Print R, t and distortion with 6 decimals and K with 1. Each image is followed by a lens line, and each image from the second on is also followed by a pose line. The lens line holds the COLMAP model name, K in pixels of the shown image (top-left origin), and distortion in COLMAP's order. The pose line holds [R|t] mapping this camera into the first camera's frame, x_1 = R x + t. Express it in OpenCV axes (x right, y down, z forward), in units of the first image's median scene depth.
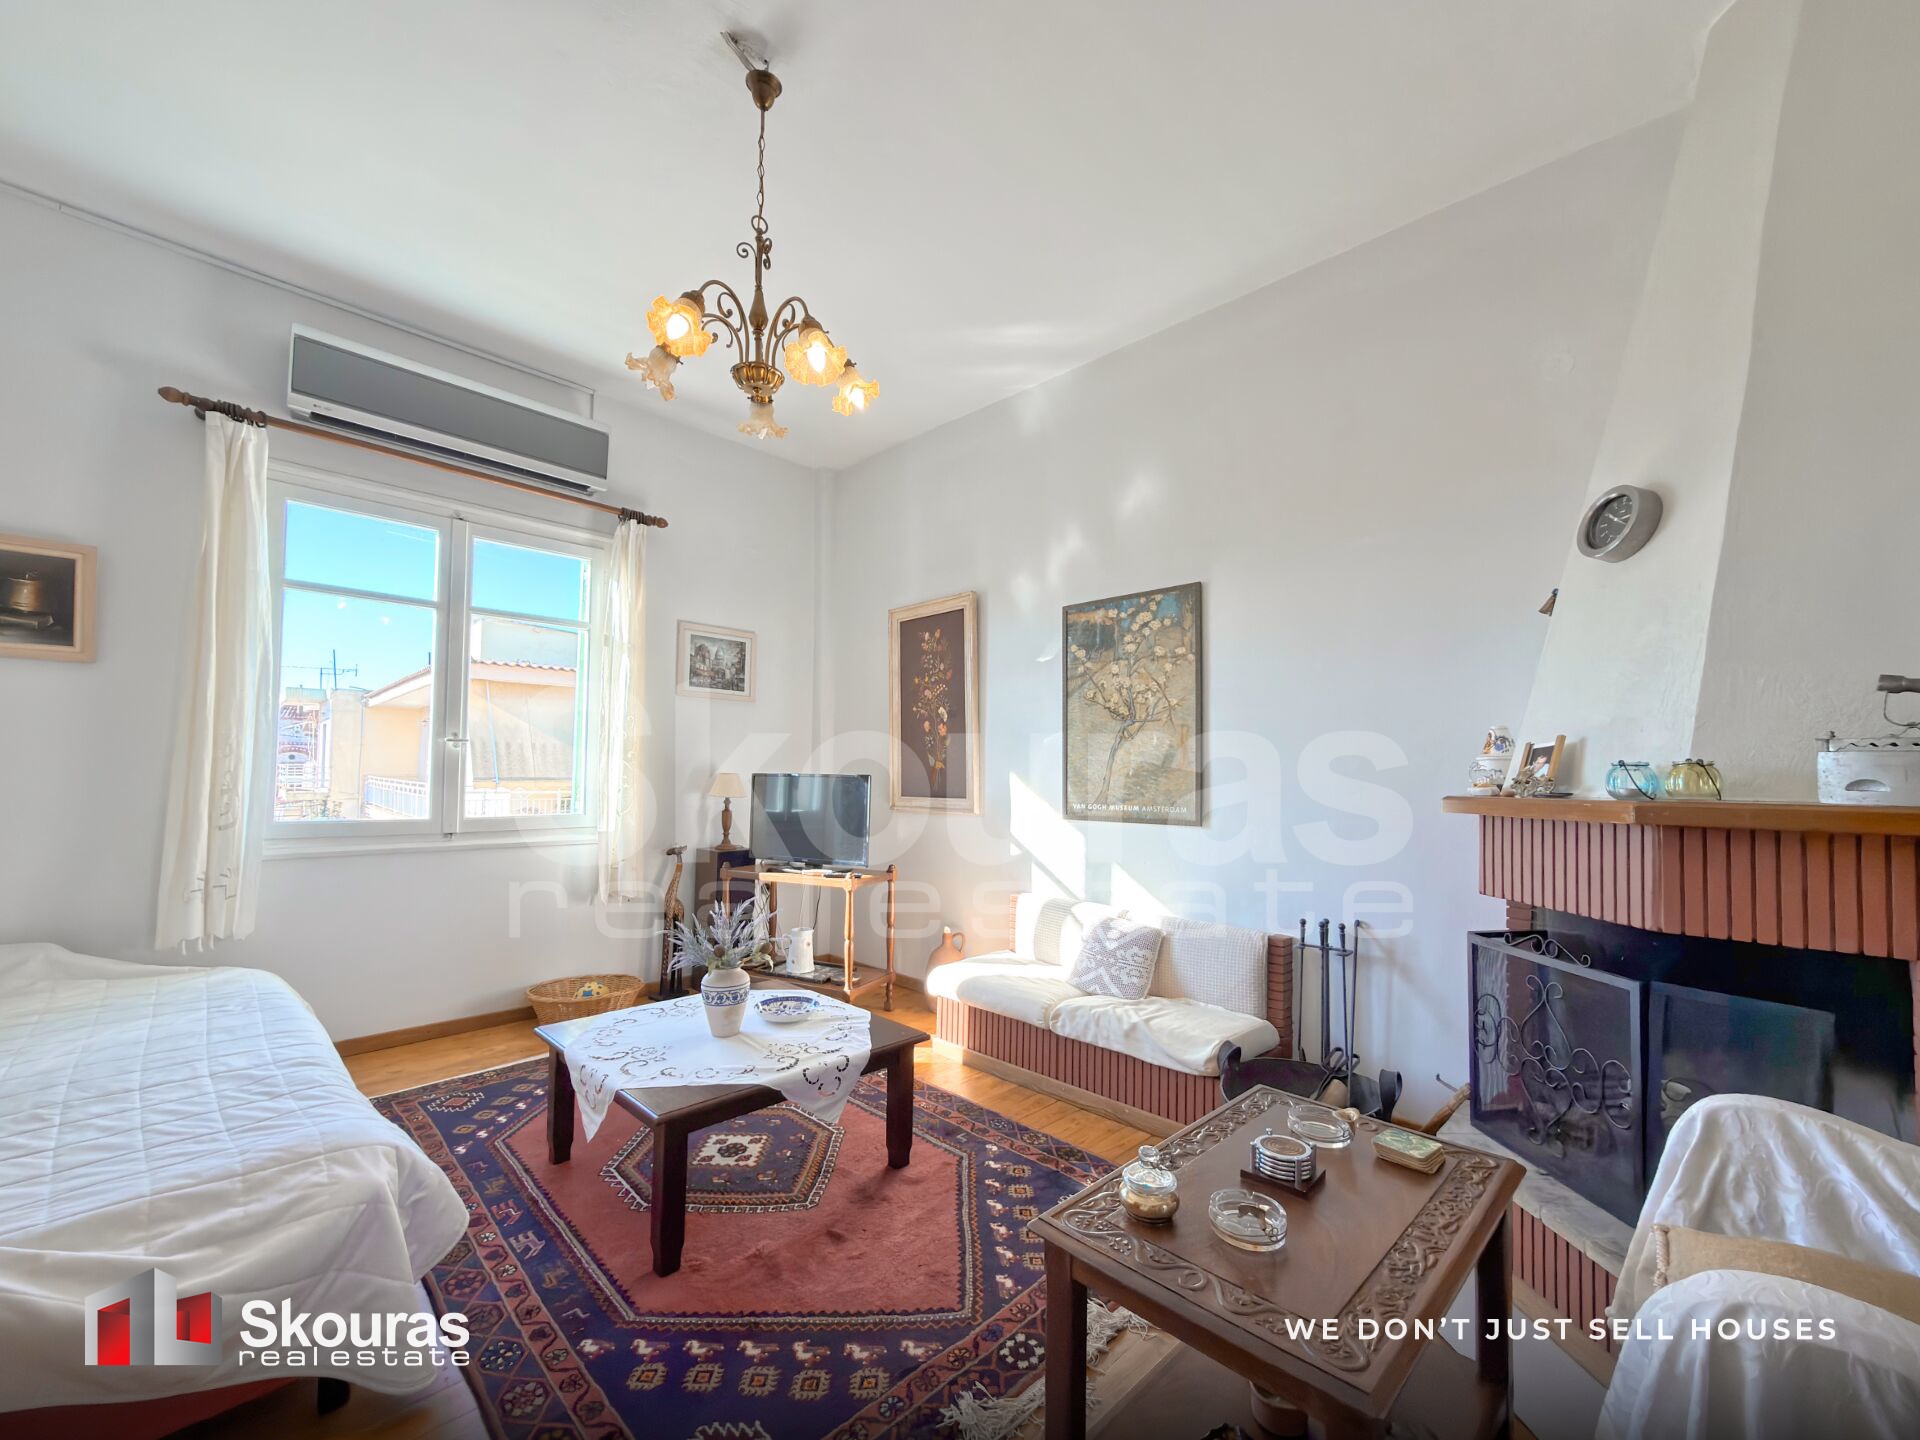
lens RADIAL K [[779.4, 0, 957.8], [0, 779.4, 748.0], [0, 0, 1]] dist [-0.000648, 0.000054]
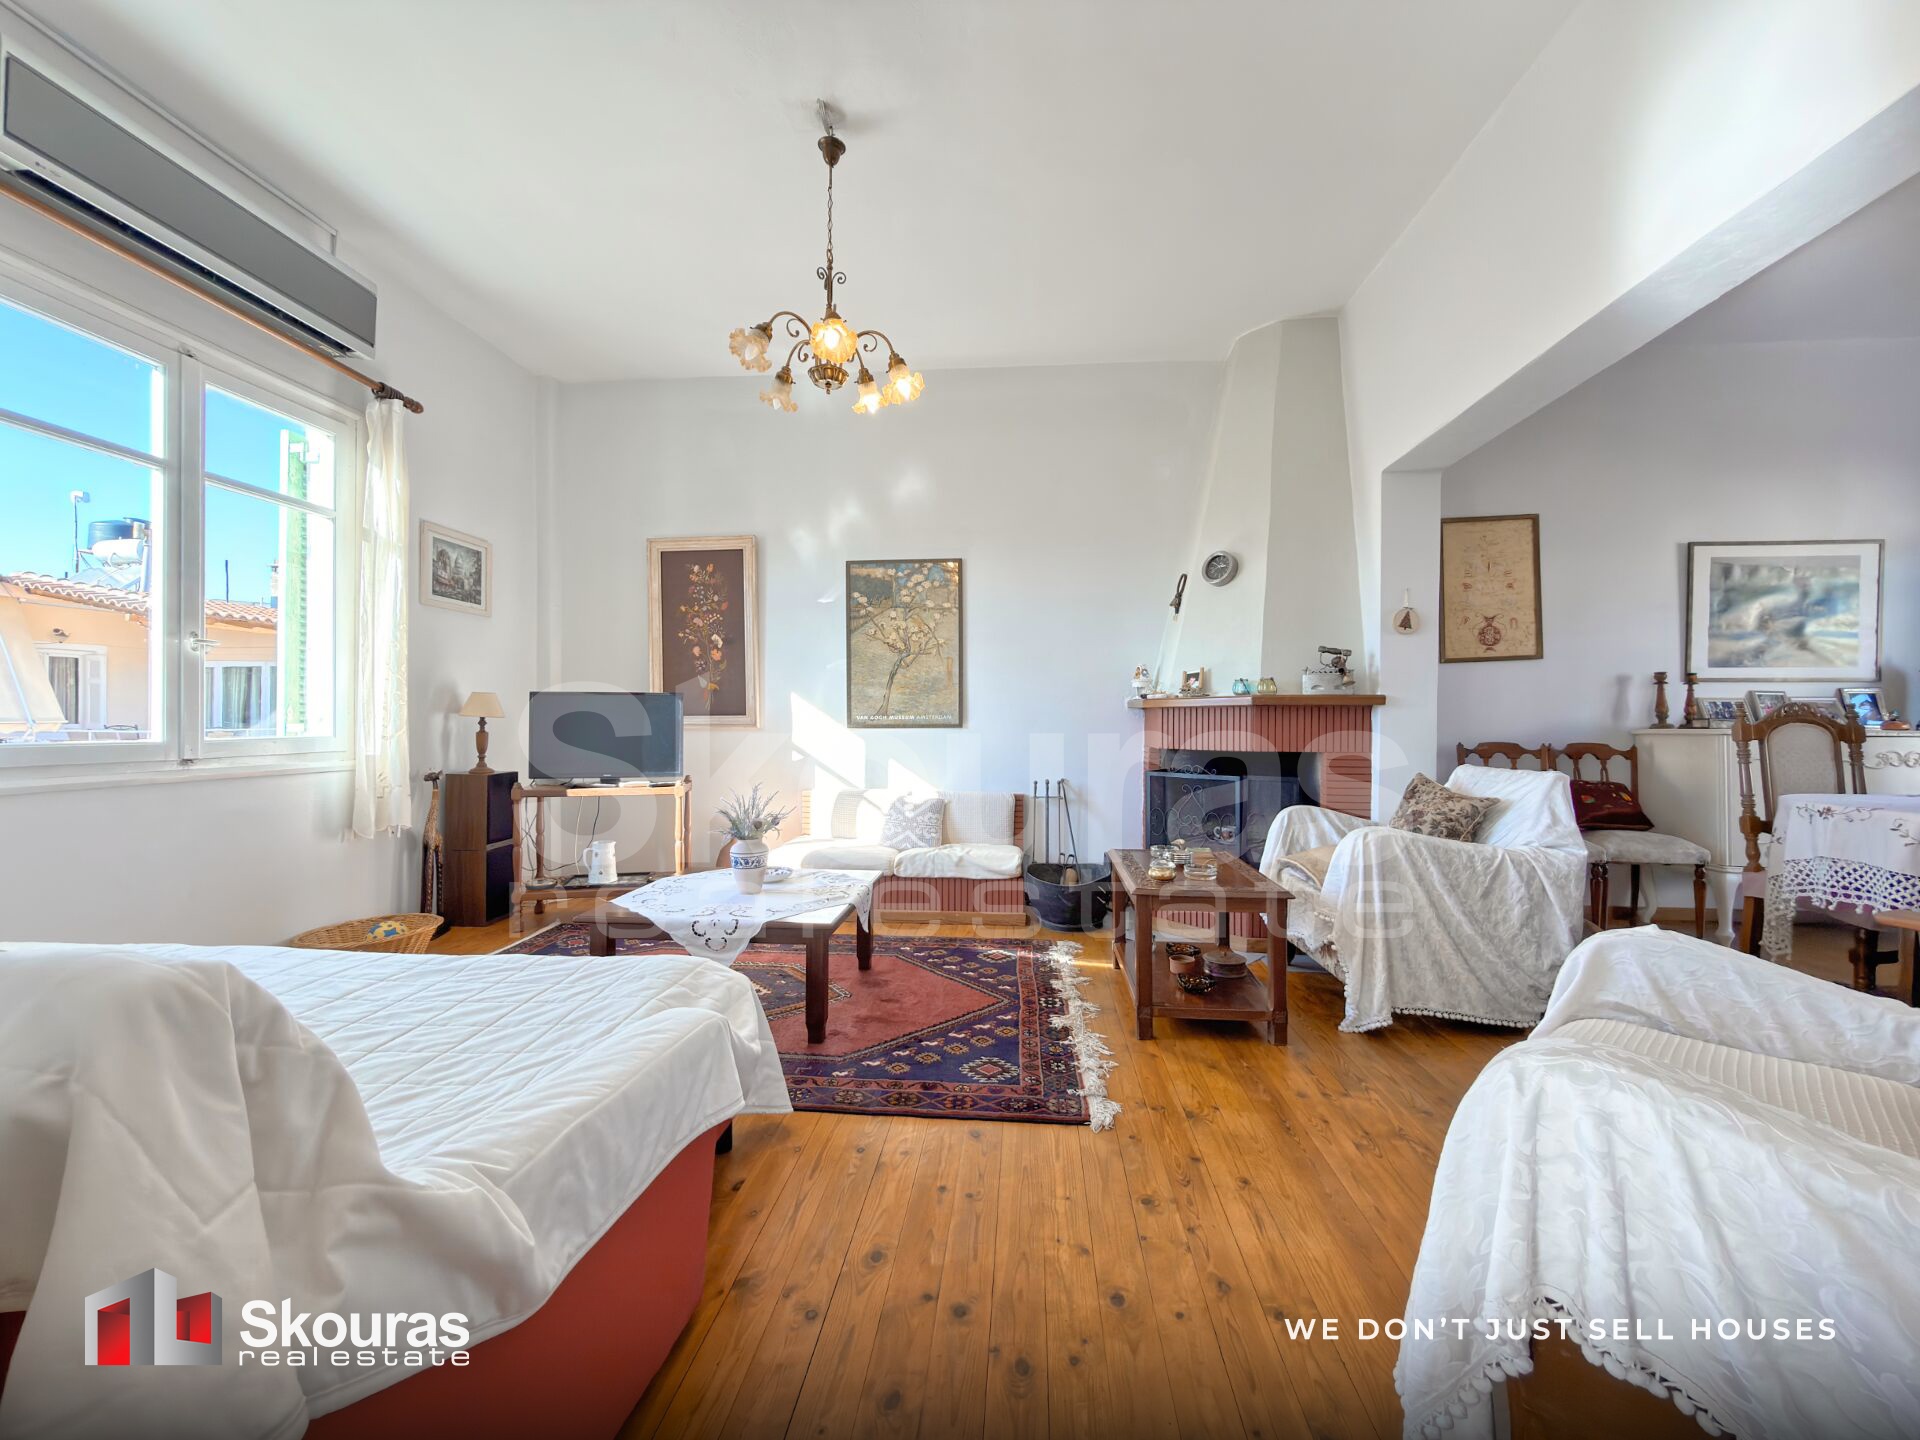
lens RADIAL K [[766.9, 0, 956.6], [0, 766.9, 718.2], [0, 0, 1]] dist [0.000455, -0.000113]
pose [[0.771020, -0.011000, 0.636716, -0.587133], [-0.013509, 0.999343, 0.033624, 0.033382], [-0.636668, -0.034526, 0.770365, -0.094959]]
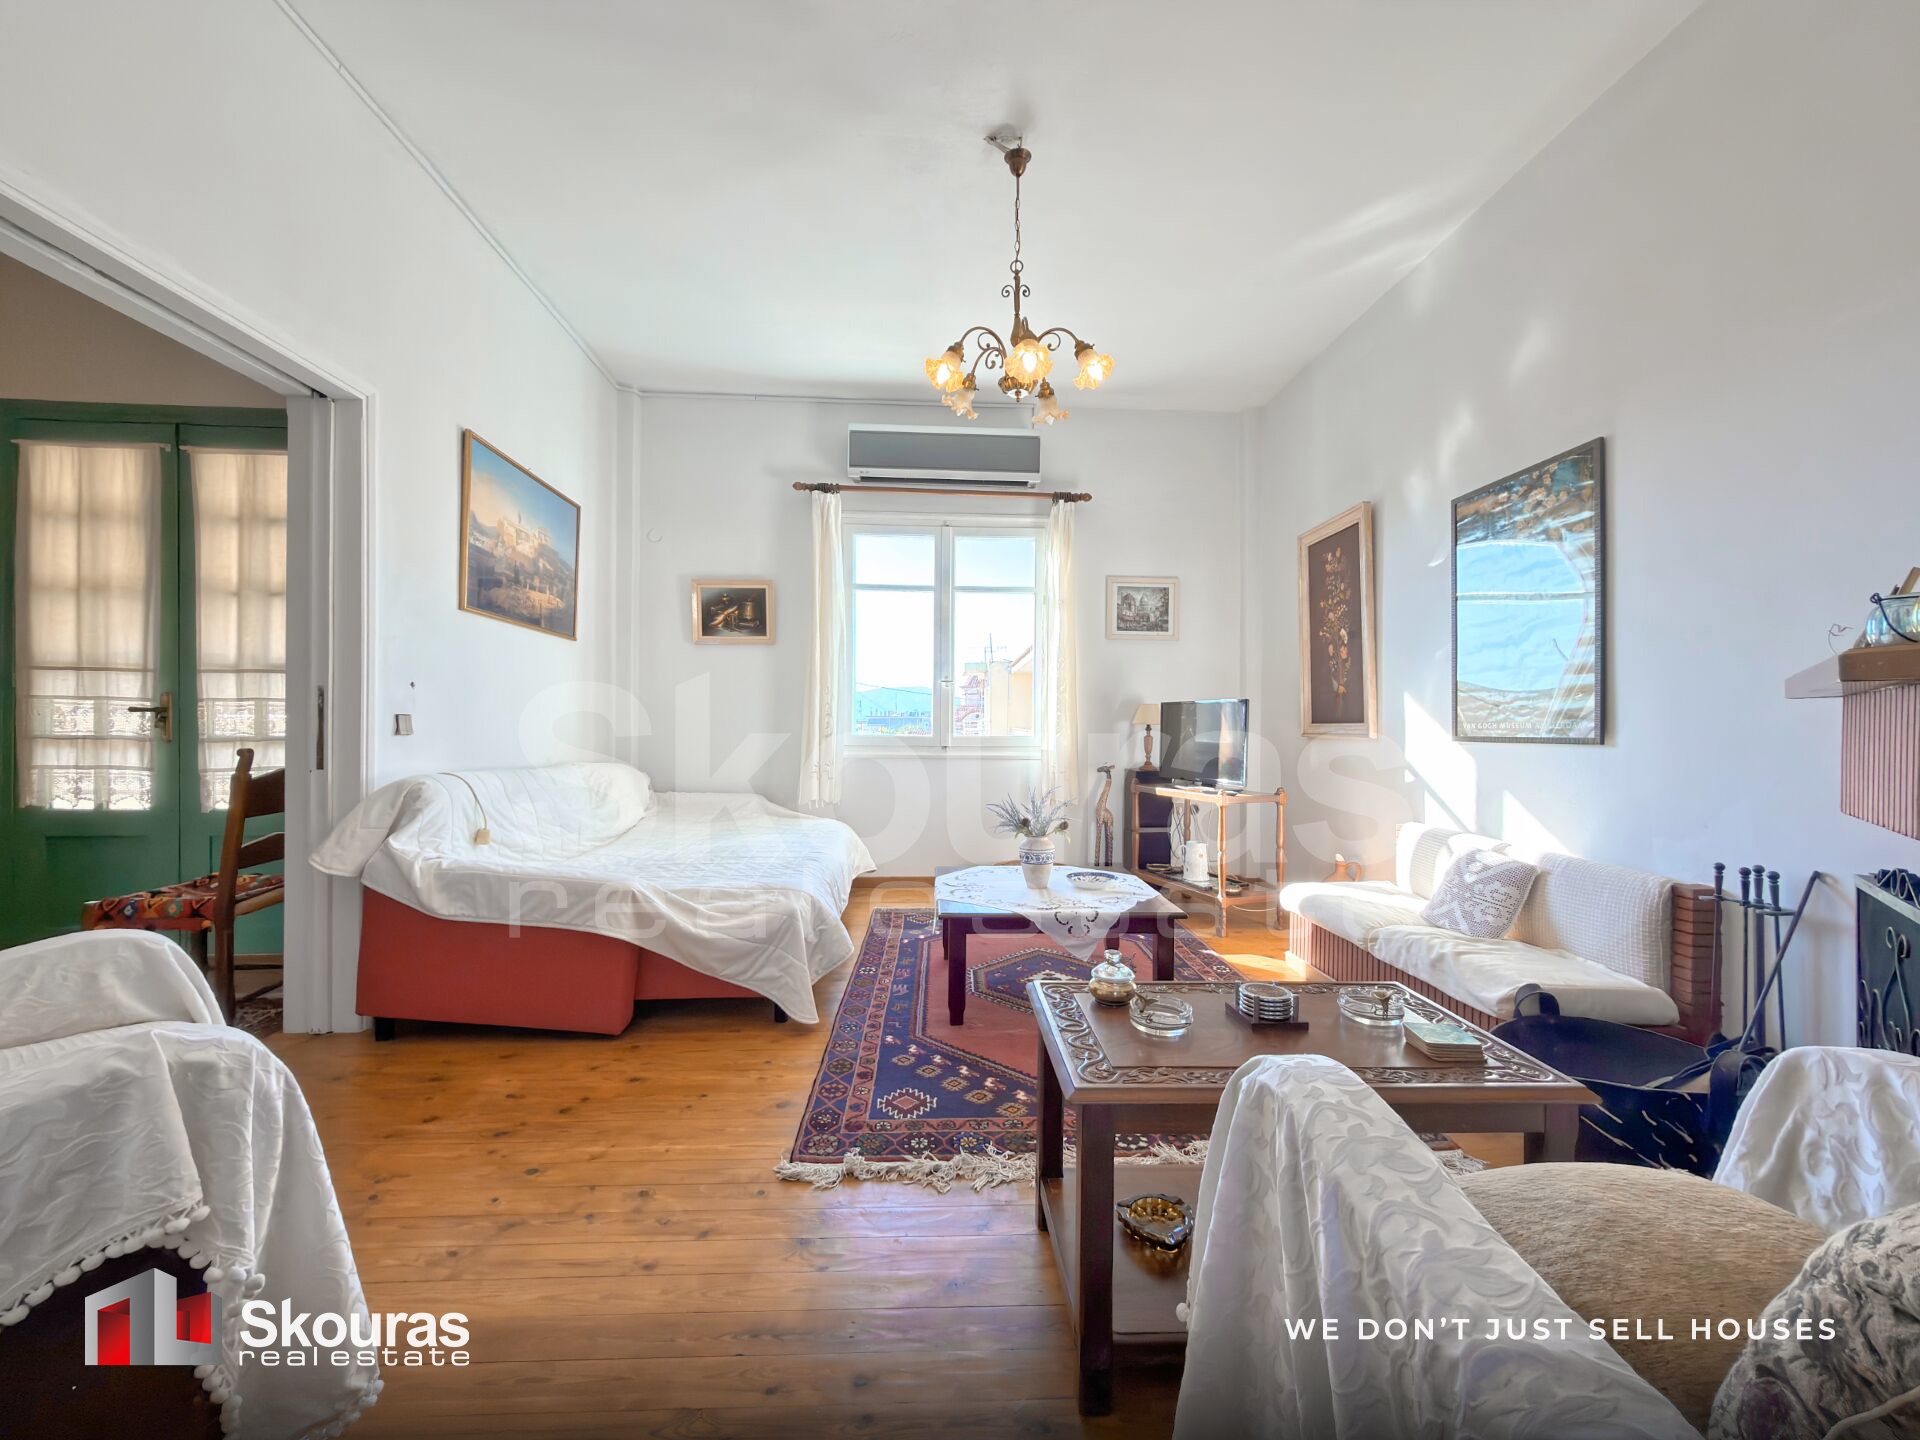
lens RADIAL K [[766.9, 0, 956.6], [0, 766.9, 718.2], [0, 0, 1]] dist [0.000455, -0.000113]
pose [[0.734676, -0.012026, -0.678312, 0.346226], [0.024167, 0.999672, 0.008452, 0.049081], [0.677988, -0.022602, 0.734725, -0.024102]]
